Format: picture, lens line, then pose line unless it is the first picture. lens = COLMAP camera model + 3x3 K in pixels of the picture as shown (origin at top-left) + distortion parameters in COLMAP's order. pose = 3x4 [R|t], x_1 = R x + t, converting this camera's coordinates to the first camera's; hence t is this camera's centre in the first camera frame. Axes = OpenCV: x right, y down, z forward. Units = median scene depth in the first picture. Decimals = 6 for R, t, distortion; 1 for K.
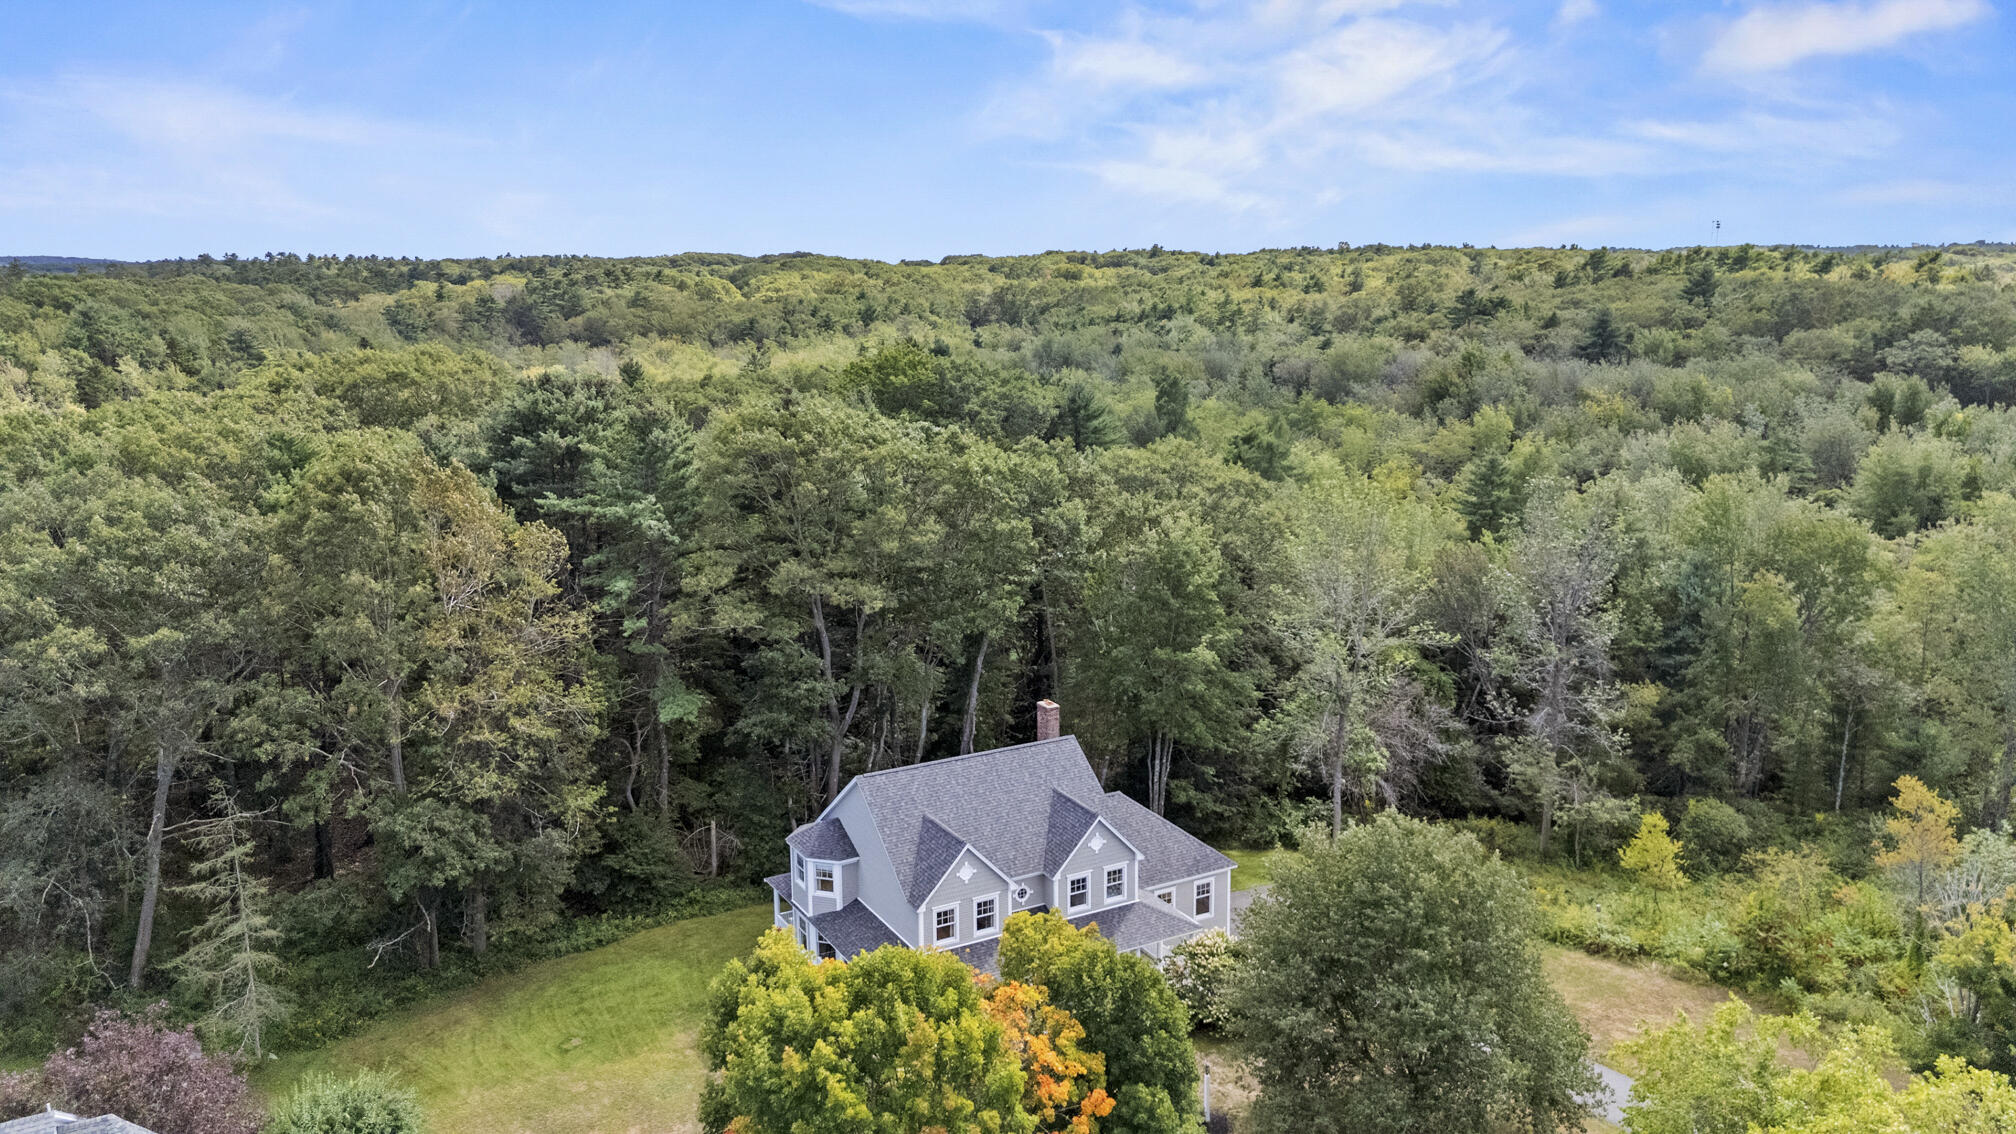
lens RADIAL K [[1477.9, 0, 1008.6], [0, 1477.9, 553.7], [0, 0, 1]] dist [0.087381, -0.105460]
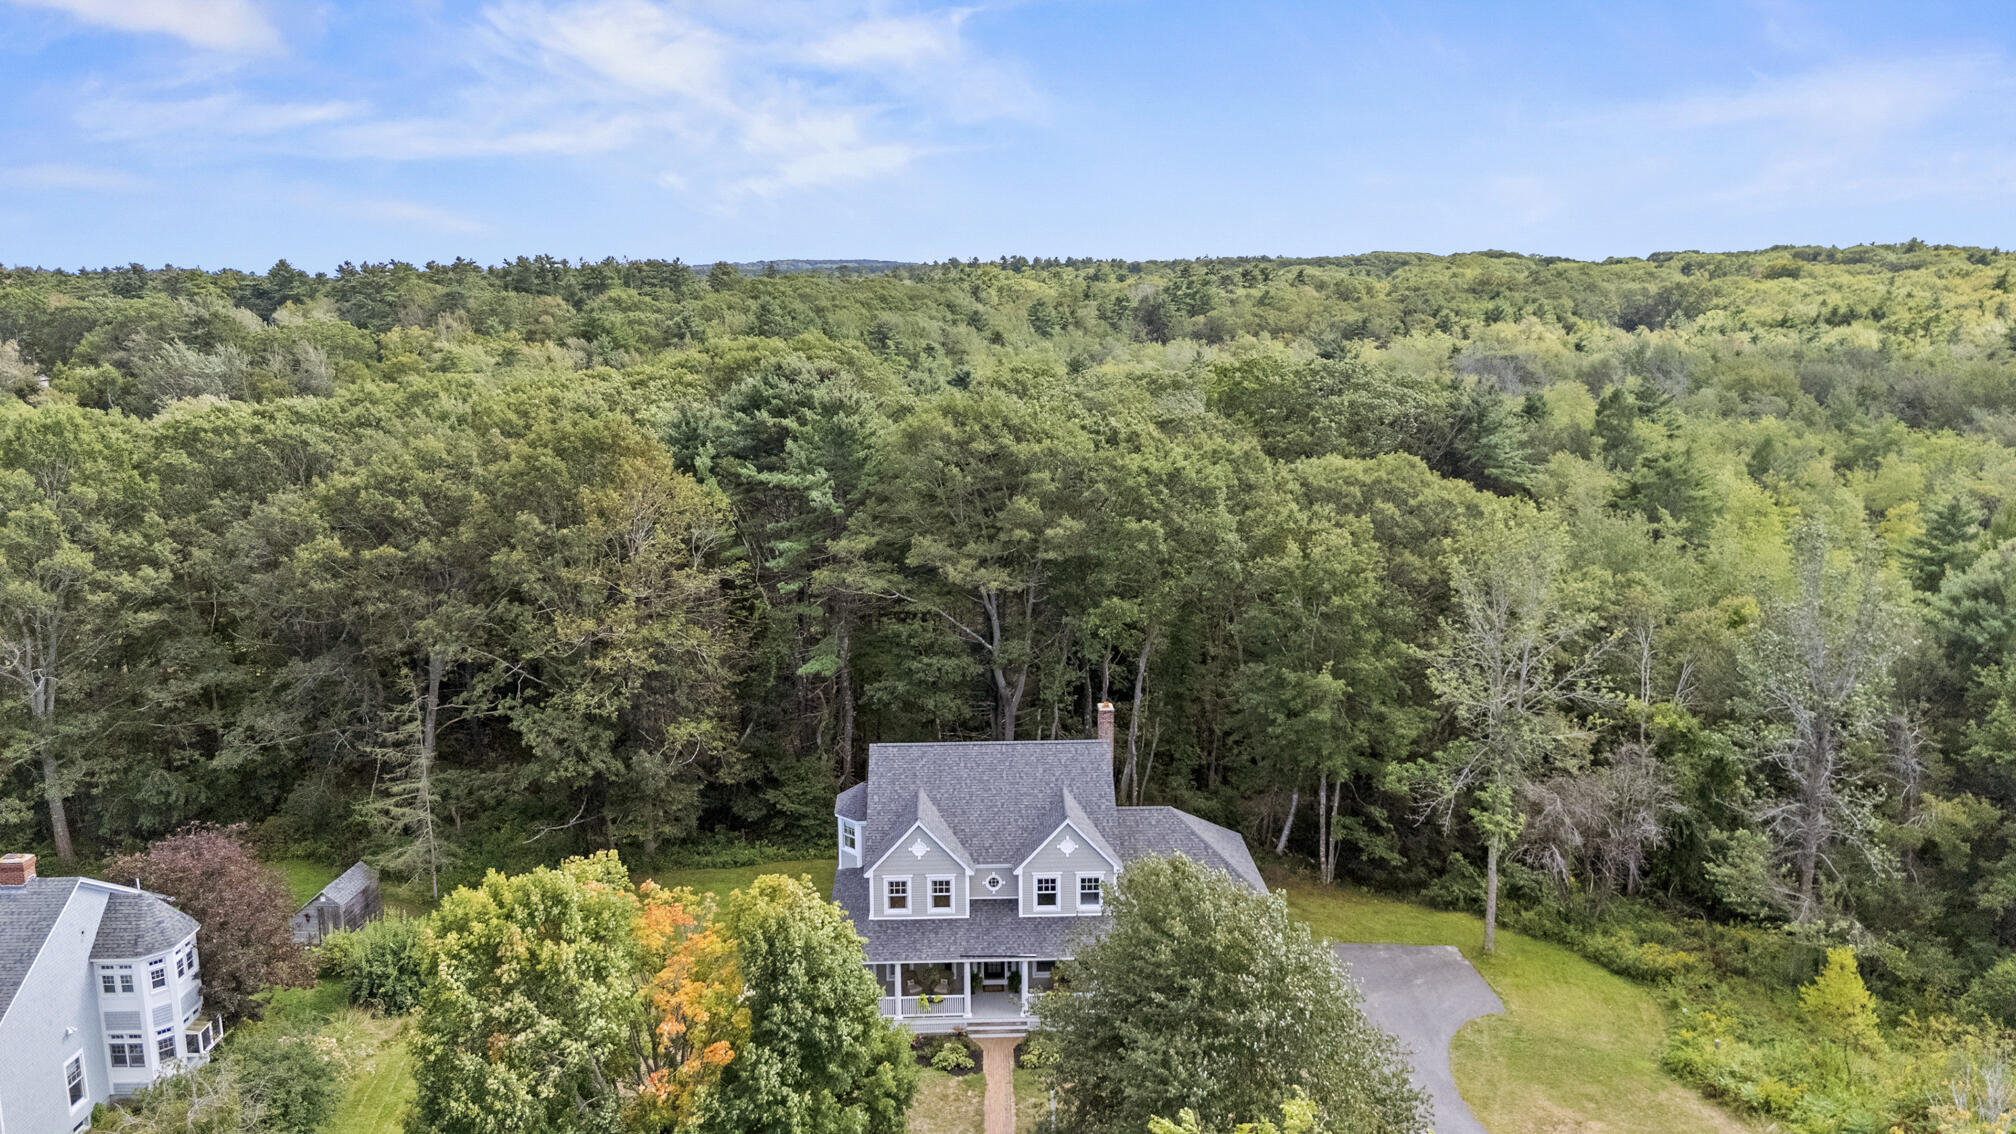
lens RADIAL K [[1477.9, 0, 1008.6], [0, 1477.9, 553.7], [0, 0, 1]] dist [0.087381, -0.105460]
pose [[0.890102, 0.089390, -0.446910, 0.378552], [-0.089345, 0.995775, 0.021226, -0.014767], [0.446919, 0.021036, 0.894327, 0.076445]]
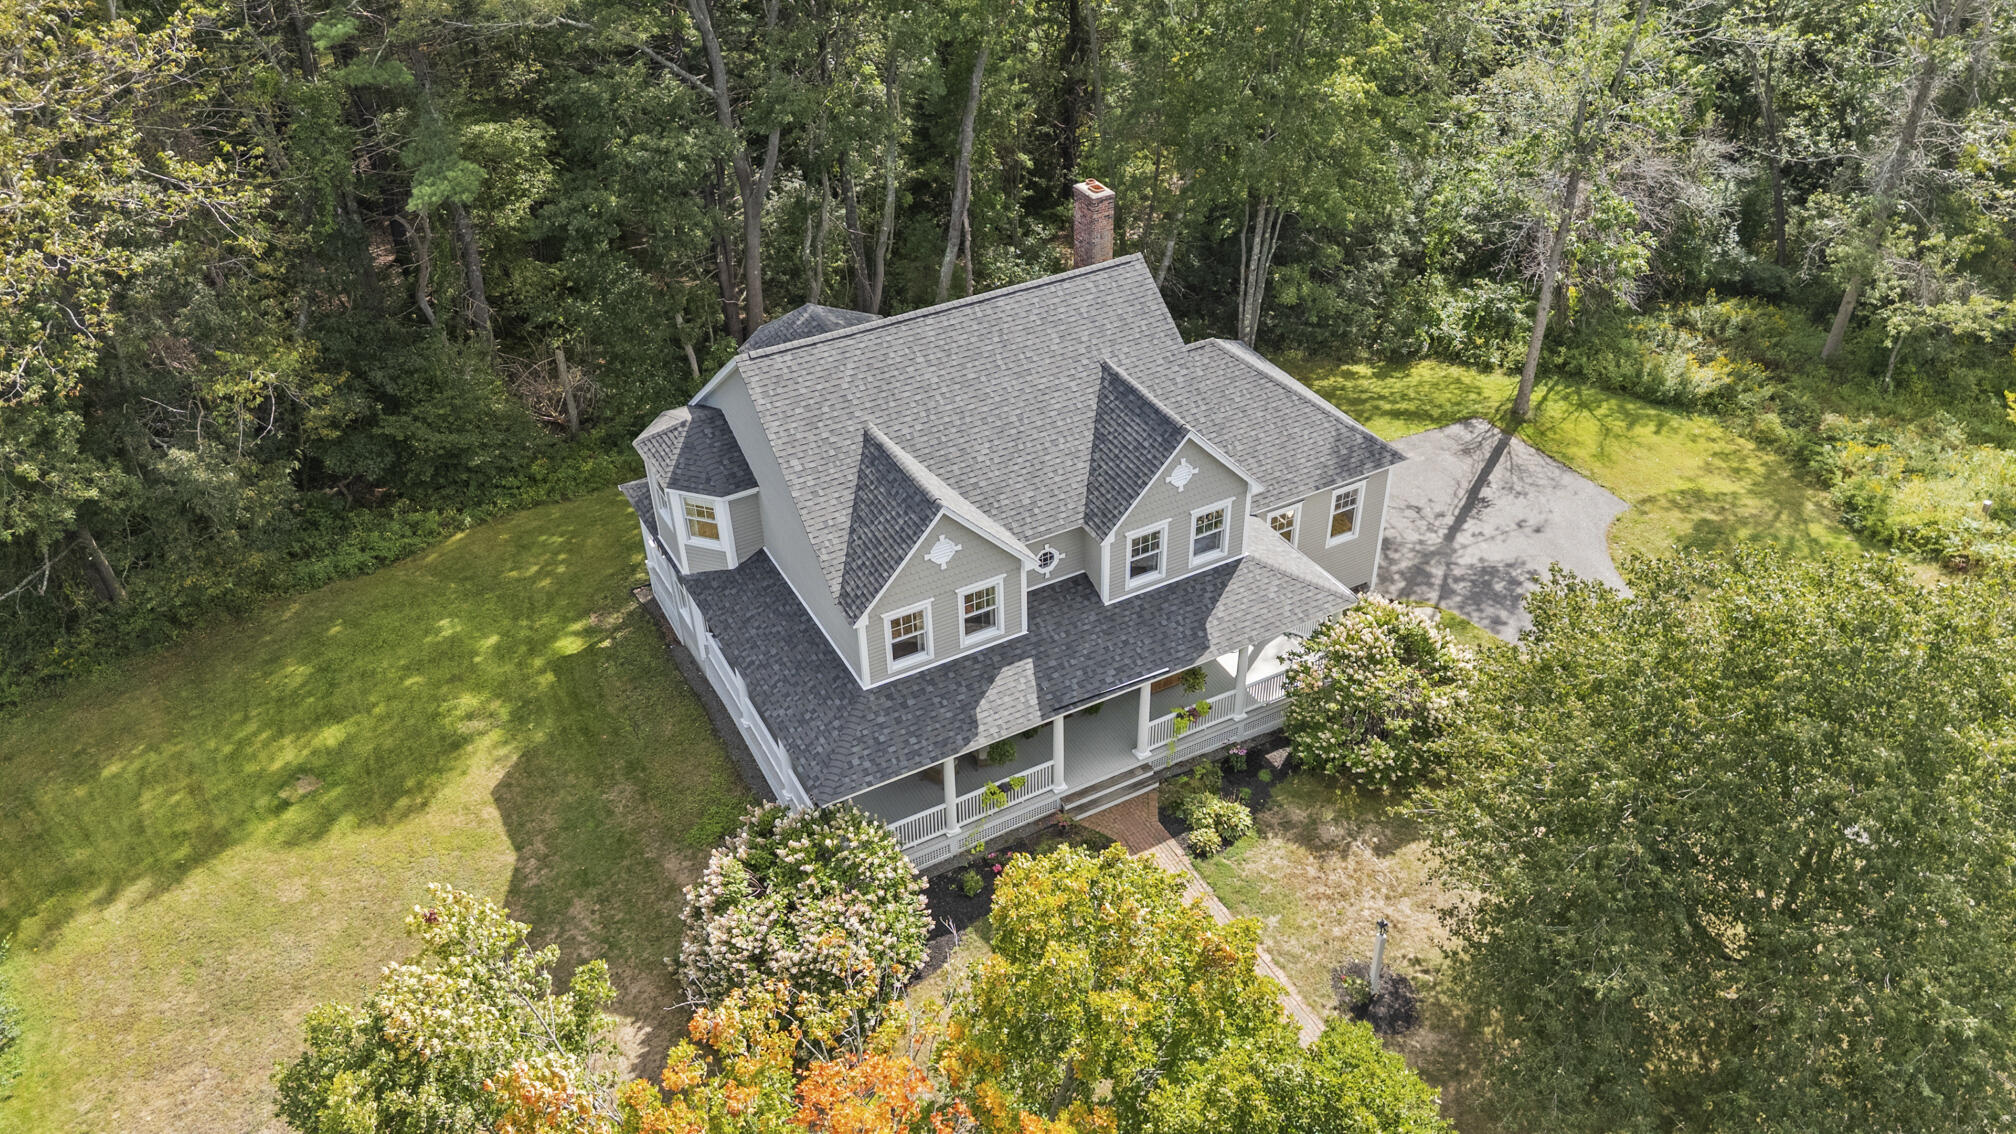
lens RADIAL K [[1477.9, 0, 1008.6], [0, 1477.9, 553.7], [0, 0, 1]] dist [0.087381, -0.105460]
pose [[0.999890, -0.002194, -0.014646, 0.002728], [0.008189, 0.905948, 0.423310, -0.009903], [0.012340, -0.423383, 0.905867, 0.410394]]
